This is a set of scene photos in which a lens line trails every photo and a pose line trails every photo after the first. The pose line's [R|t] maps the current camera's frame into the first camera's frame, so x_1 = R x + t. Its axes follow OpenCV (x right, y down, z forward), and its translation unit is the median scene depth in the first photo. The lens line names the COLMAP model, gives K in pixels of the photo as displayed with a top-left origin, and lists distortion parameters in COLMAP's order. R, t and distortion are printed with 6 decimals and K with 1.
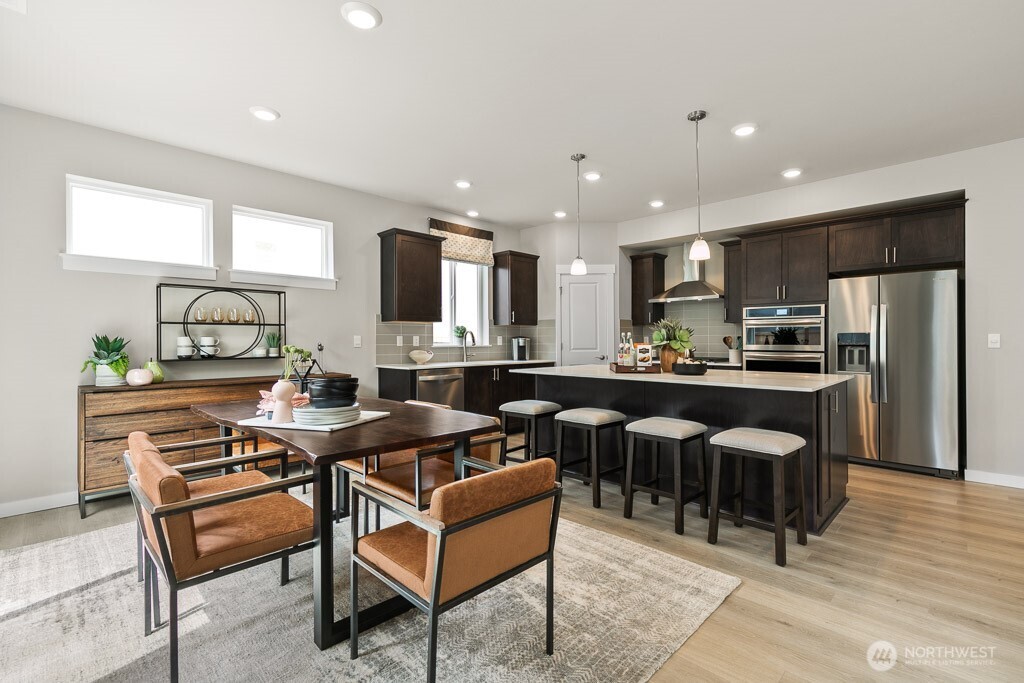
lens RADIAL K [[461.5, 0, 520.0], [0, 461.5, 340.6], [0, 0, 1]] dist [0.001885, 0.000052]
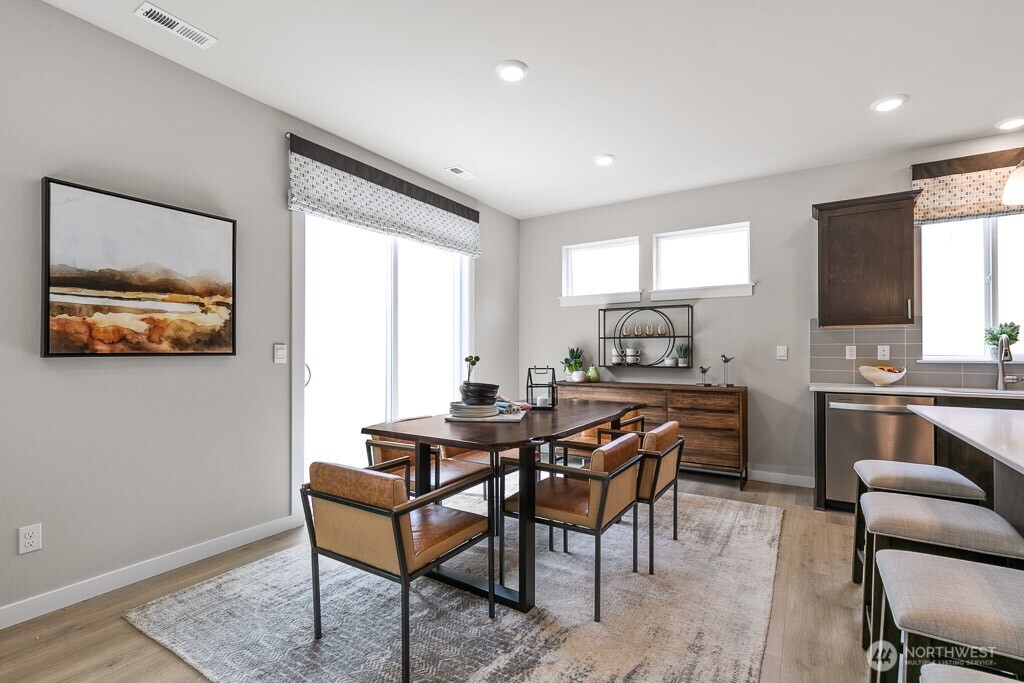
lens RADIAL K [[461.5, 0, 517.8], [0, 461.5, 347.7], [0, 0, 1]] dist [0.001885, 0.000052]
pose [[0.205070, -0.004135, -0.978739, 0.437425], [-0.001287, 0.999989, -0.004494, -0.003564], [0.978747, 0.002181, 0.205062, 0.422613]]
